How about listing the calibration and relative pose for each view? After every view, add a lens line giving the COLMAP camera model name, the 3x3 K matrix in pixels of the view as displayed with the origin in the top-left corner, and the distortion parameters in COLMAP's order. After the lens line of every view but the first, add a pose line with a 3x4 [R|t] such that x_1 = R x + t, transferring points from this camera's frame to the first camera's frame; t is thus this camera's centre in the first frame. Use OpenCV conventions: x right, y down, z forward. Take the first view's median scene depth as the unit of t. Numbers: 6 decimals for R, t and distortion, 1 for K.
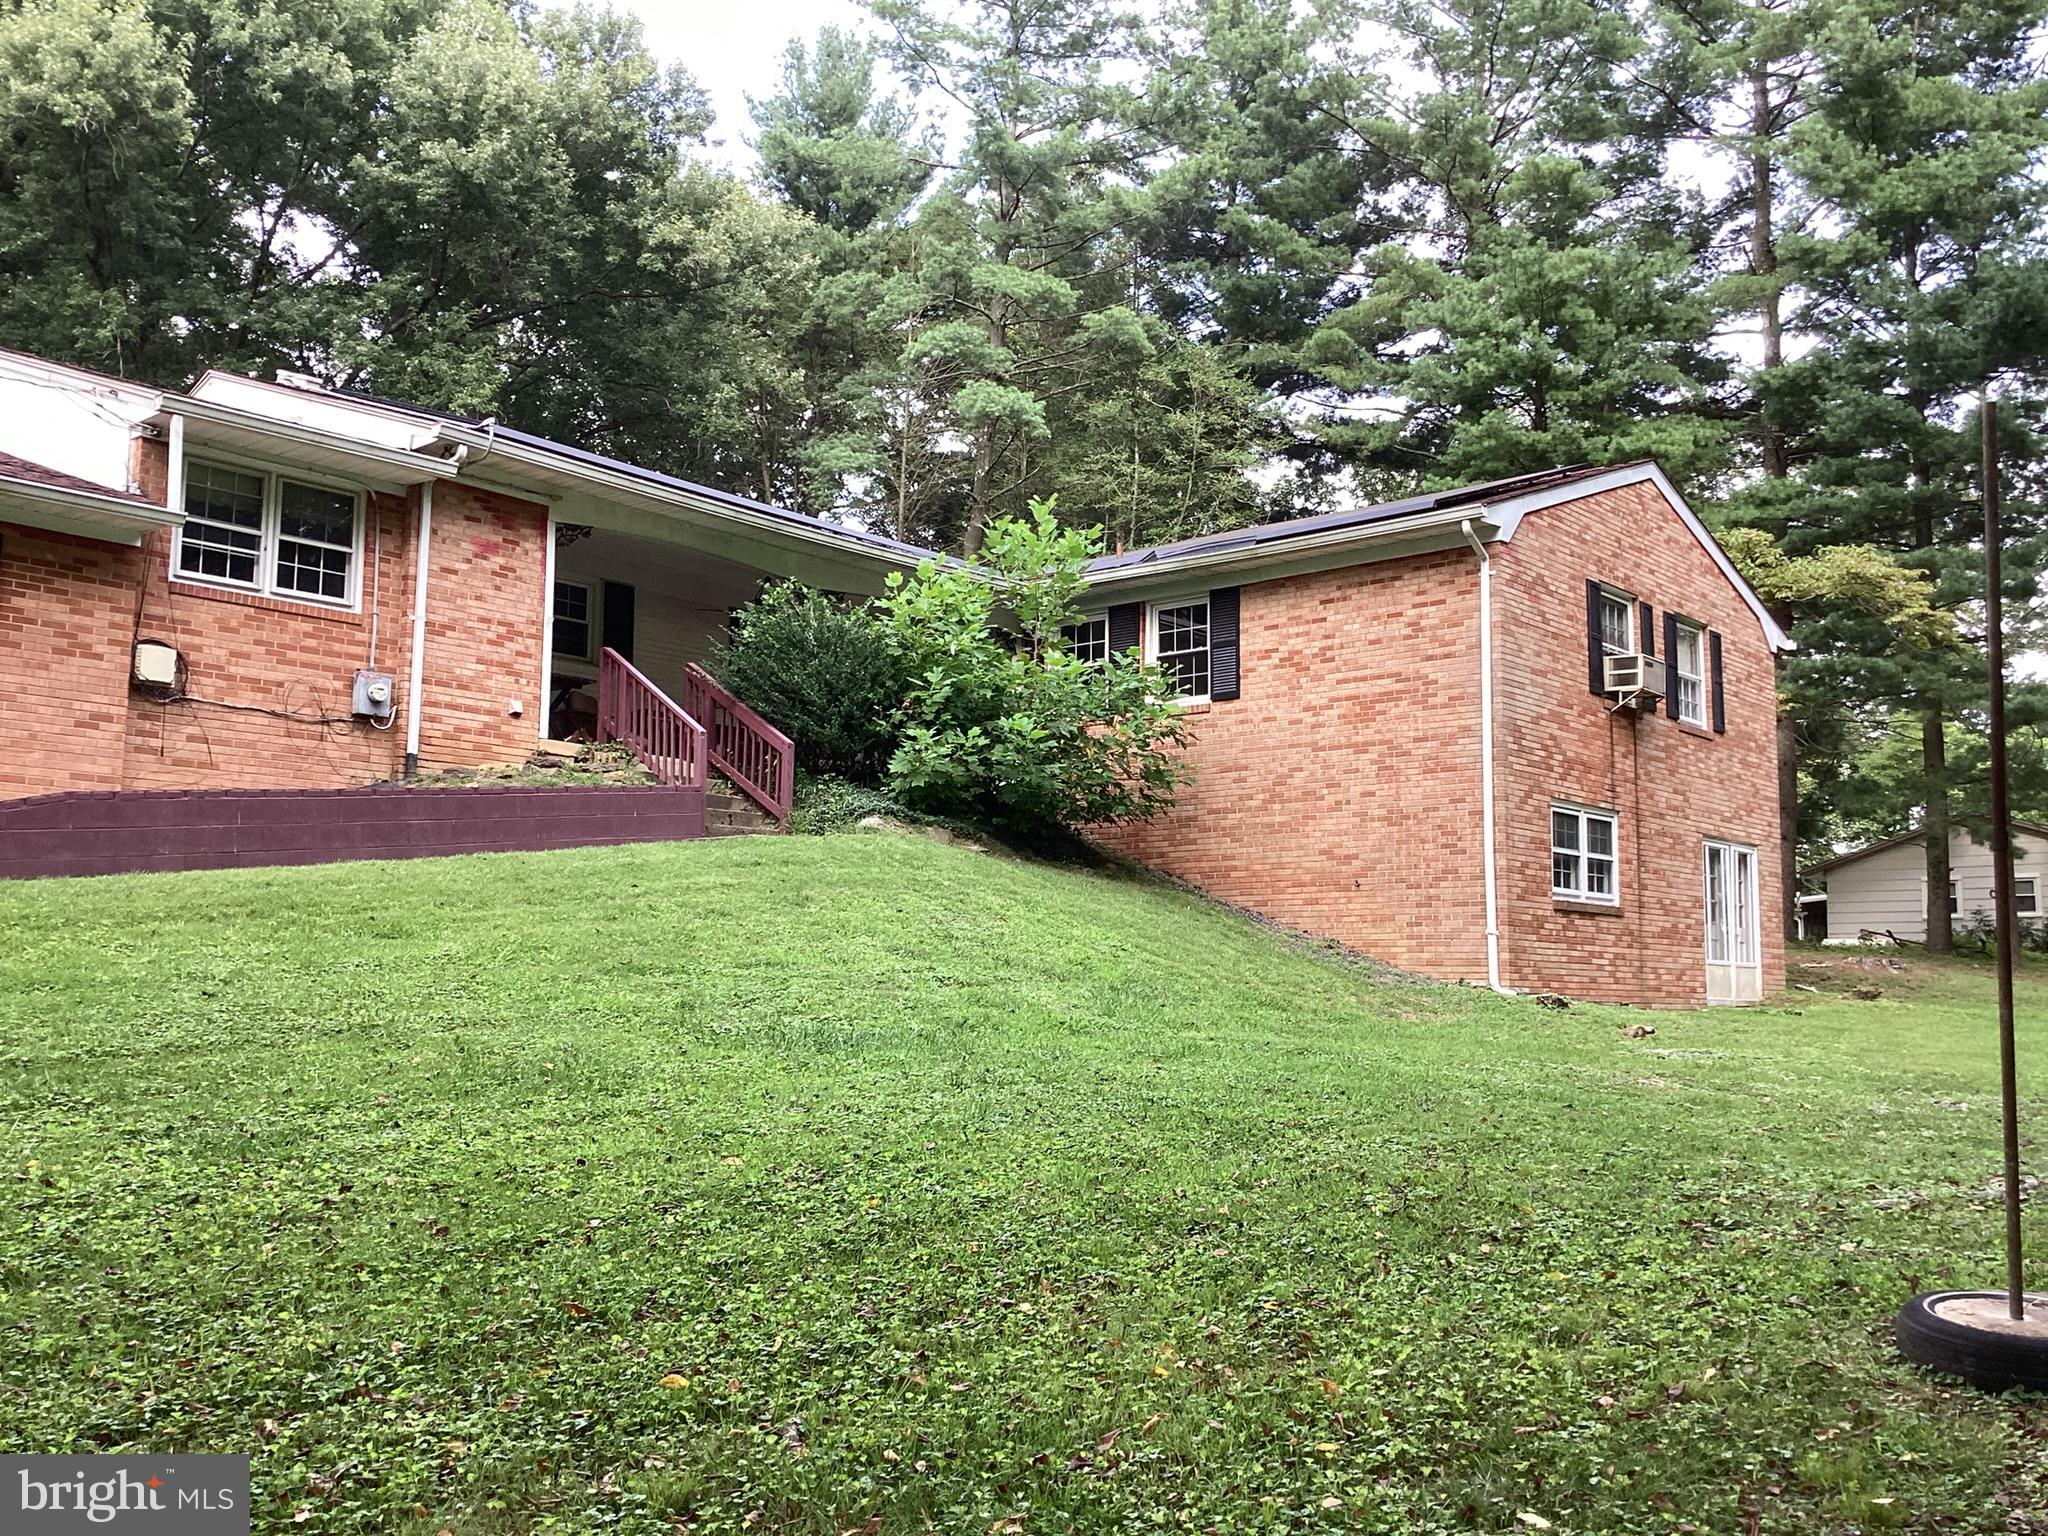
lens RADIAL K [[1843.8, 0, 1024.0], [0, 1843.8, 768.0], [0, 0, 1]] dist [0.114785, -0.261186]
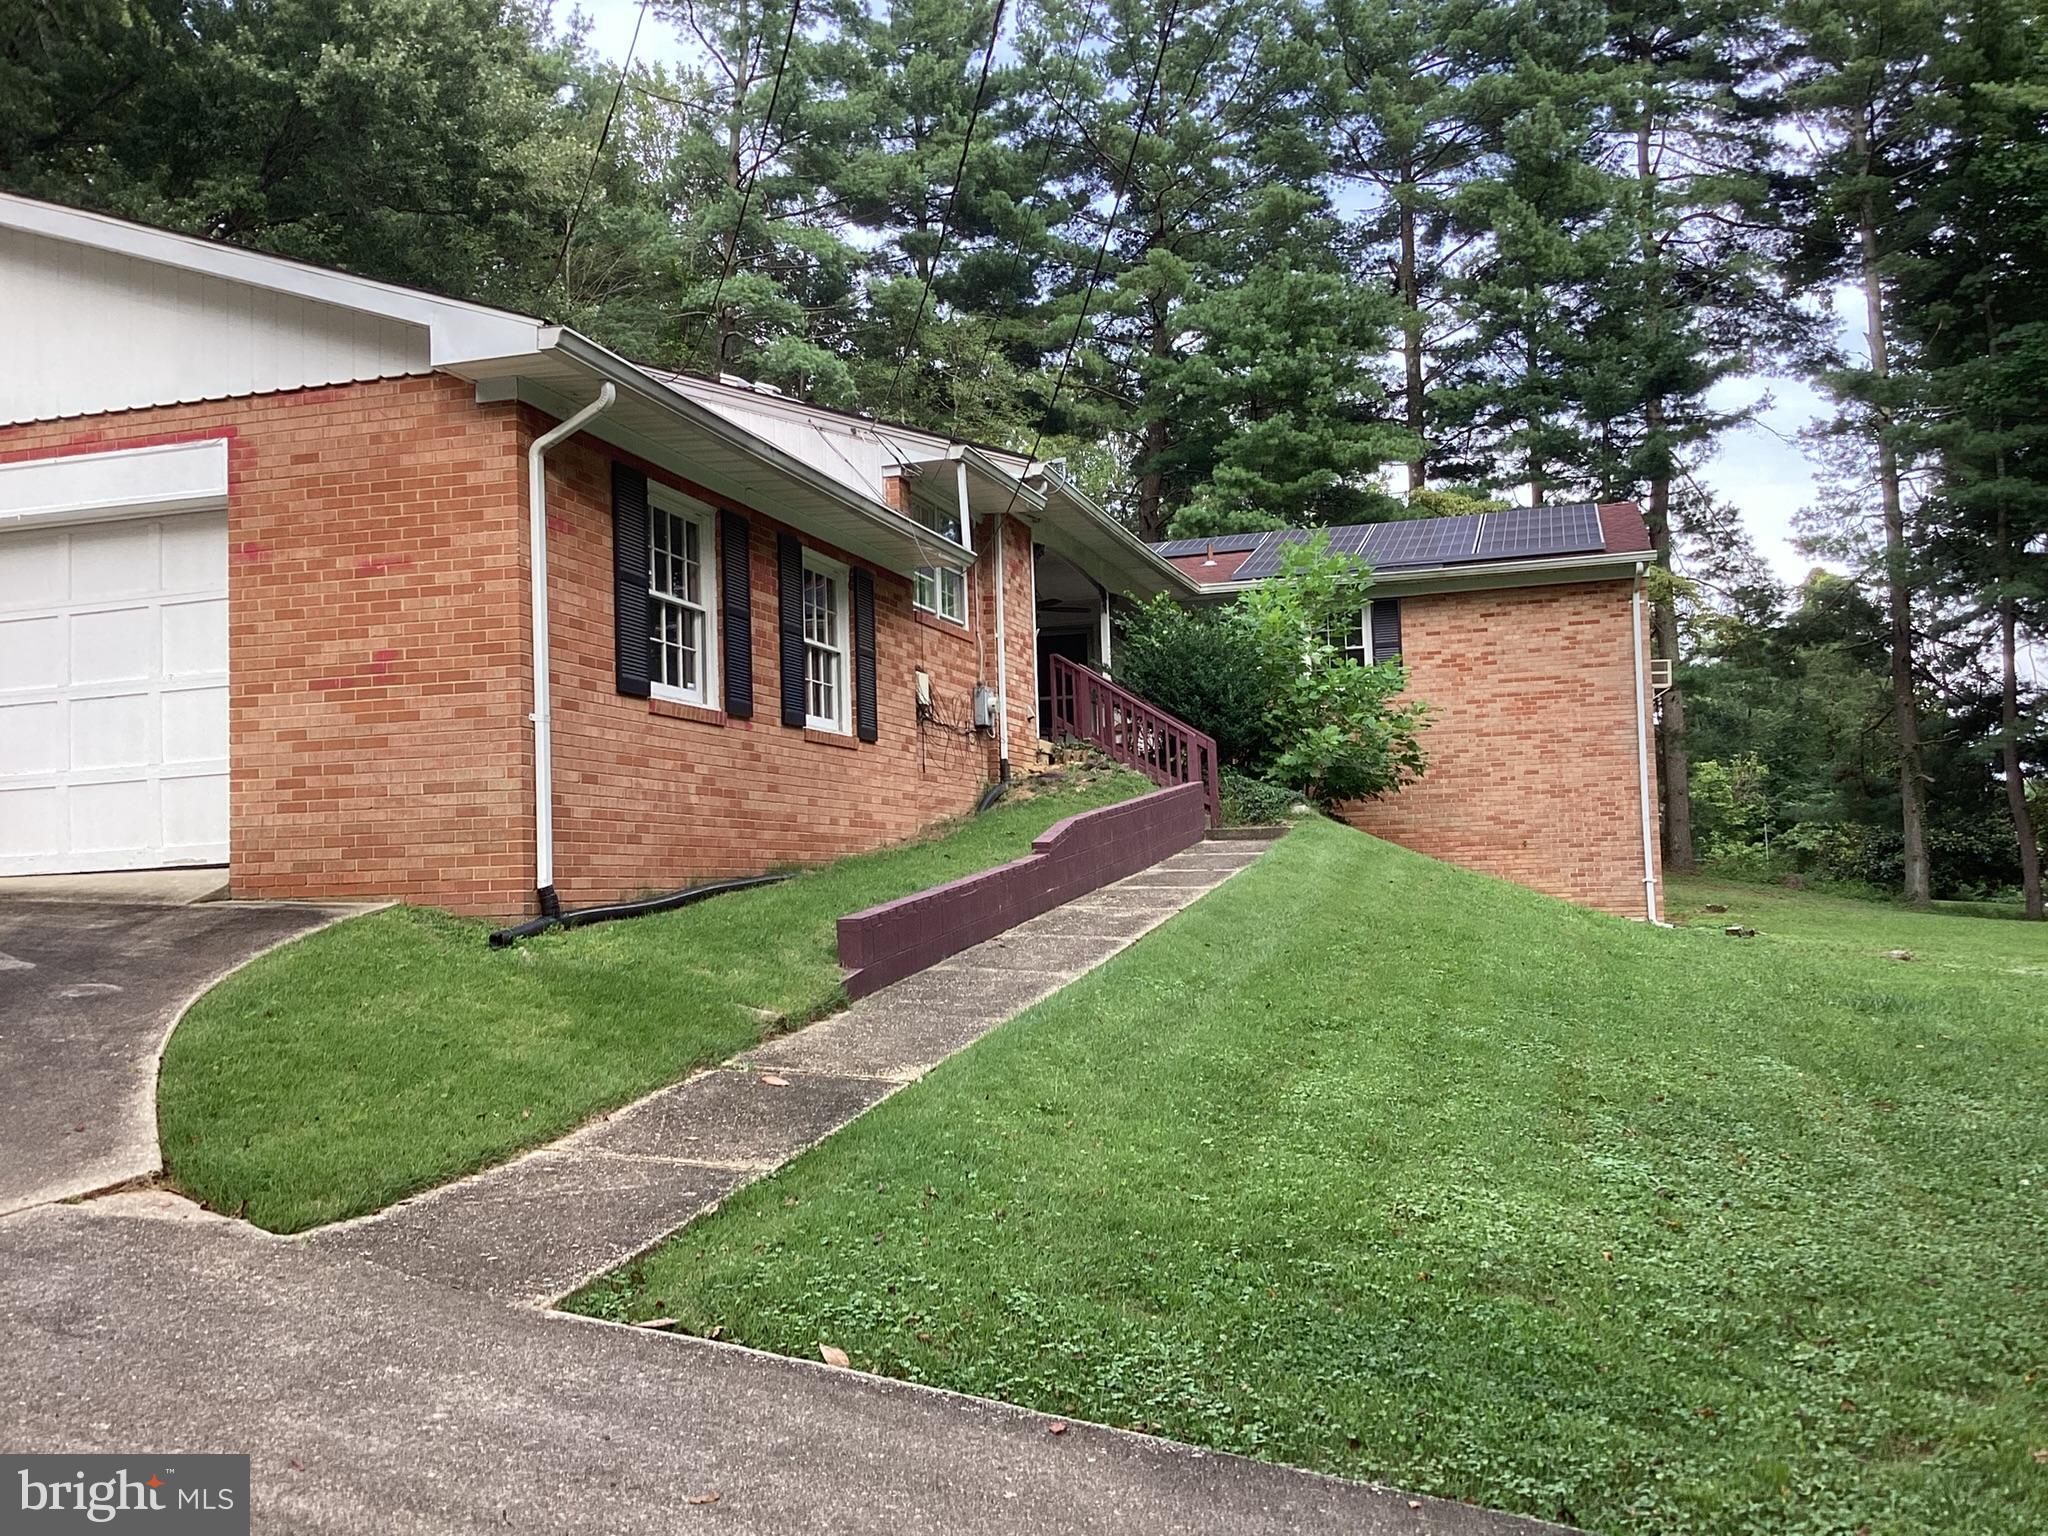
lens RADIAL K [[1843.8, 0, 1024.0], [0, 1843.8, 768.0], [0, 0, 1]] dist [0.114785, -0.261186]
pose [[0.910556, -0.010252, 0.413259, -0.661251], [-0.012812, 0.998512, 0.053000, -0.052084], [-0.413188, -0.053554, 0.909070, -0.004021]]
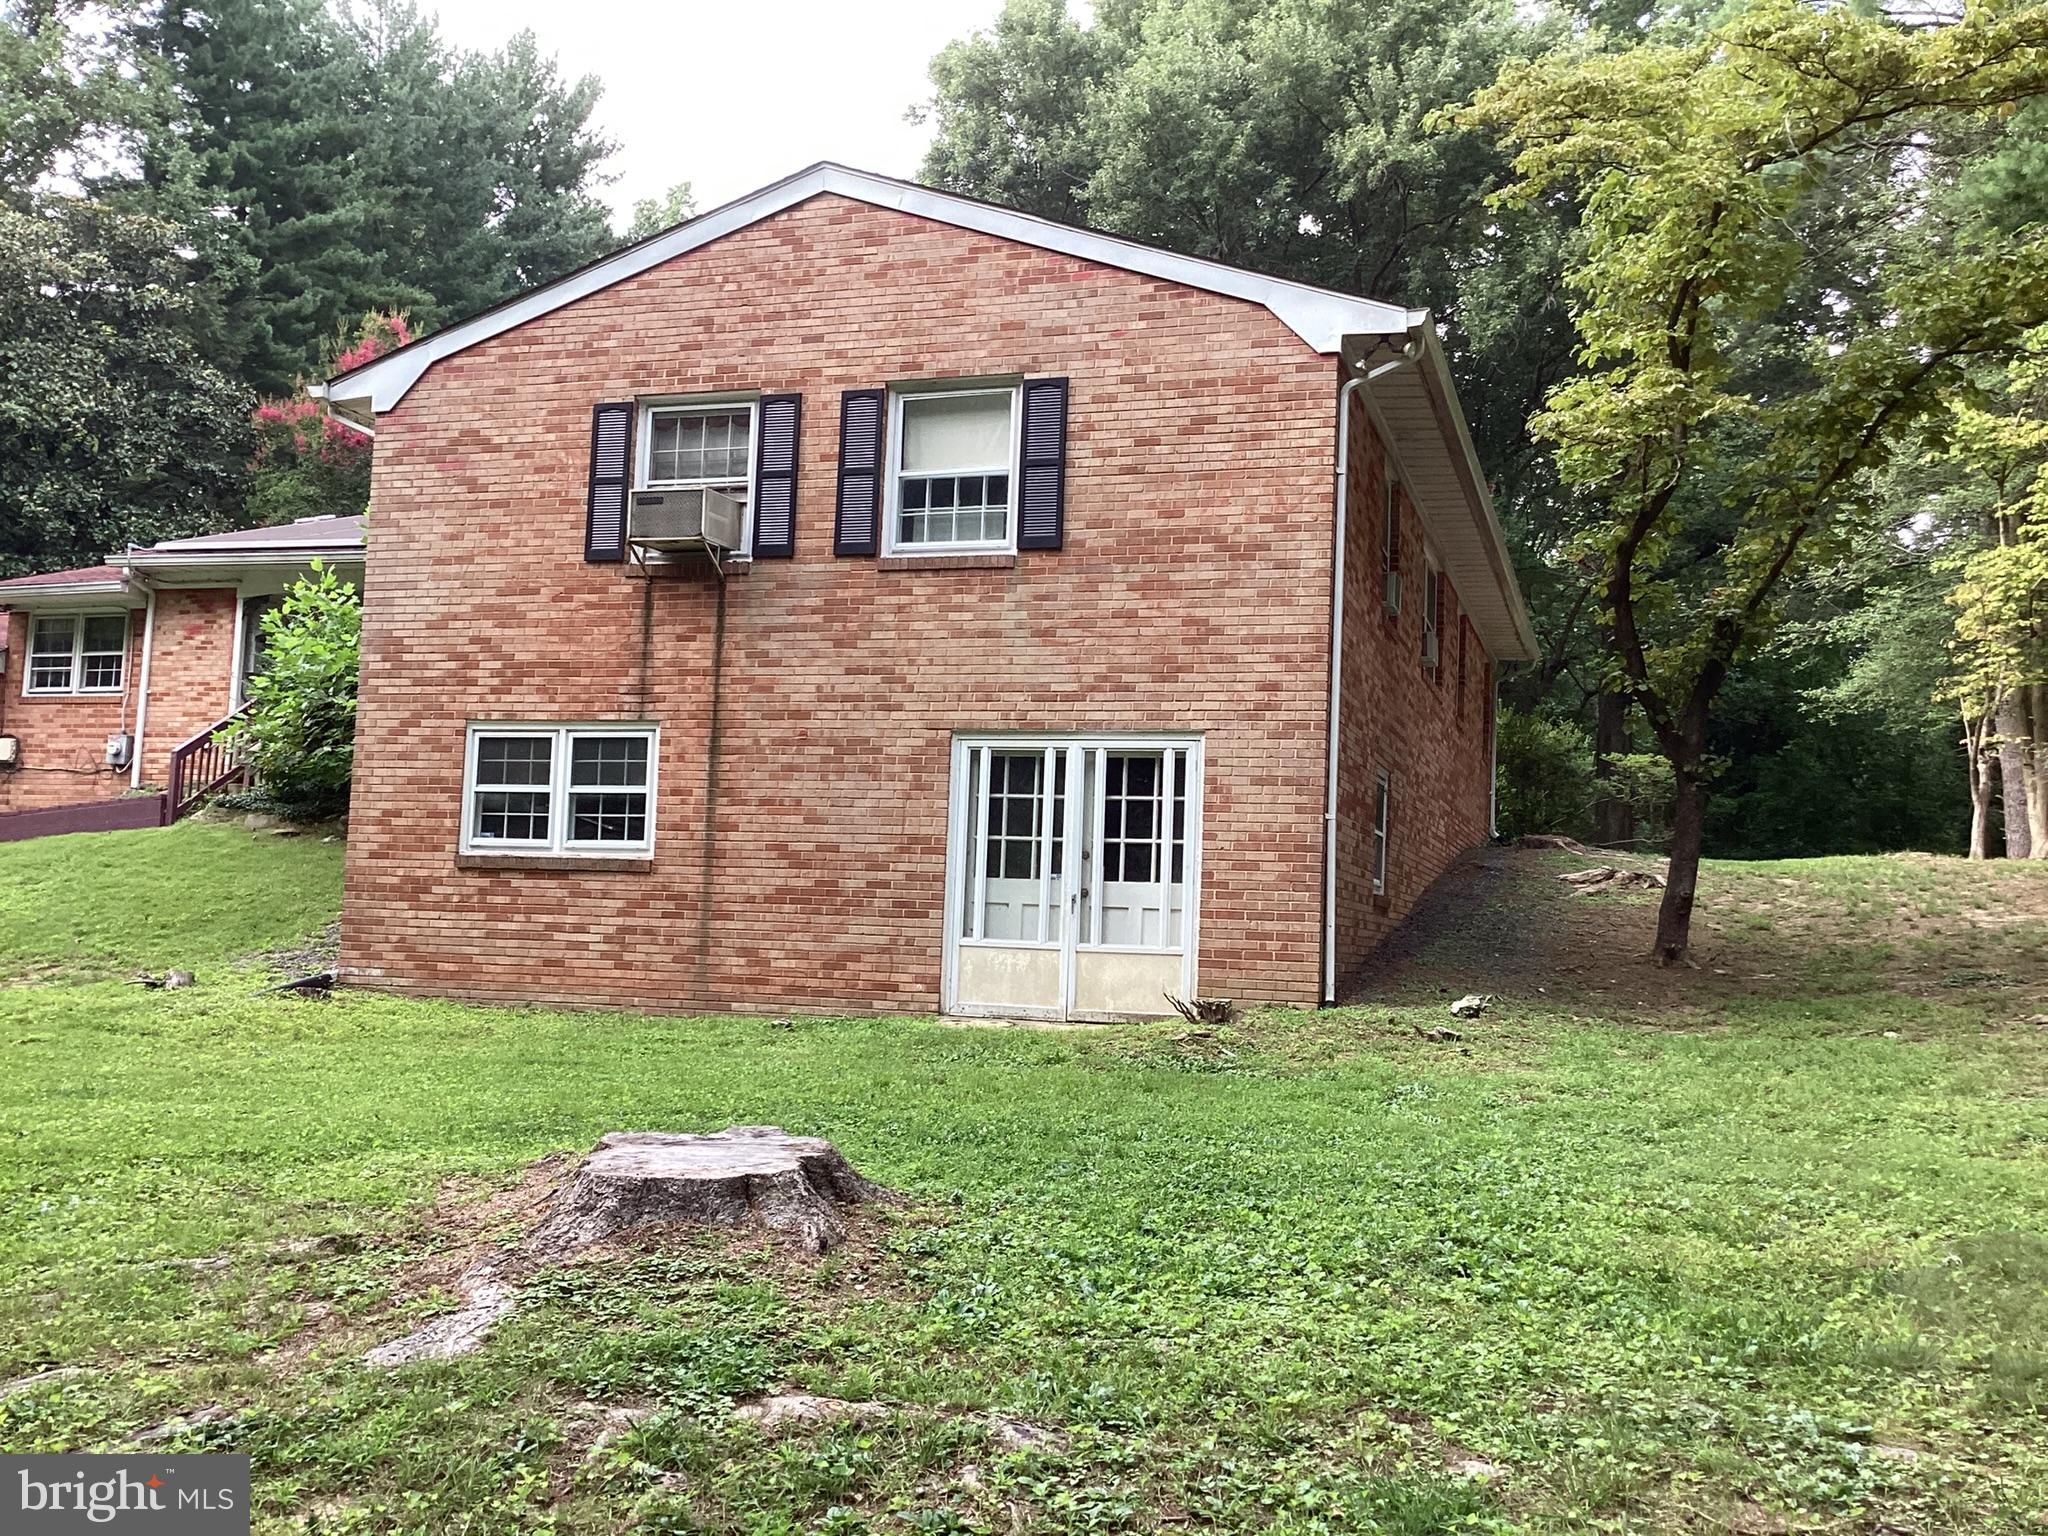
lens RADIAL K [[1843.8, 0, 1024.0], [0, 1843.8, 768.0], [0, 0, 1]] dist [0.114785, -0.261186]
pose [[0.382540, -0.082599, -0.920239, 1.055607], [0.080612, 0.995182, -0.055816, 0.094827], [0.920415, -0.052831, 0.387356, 0.904702]]
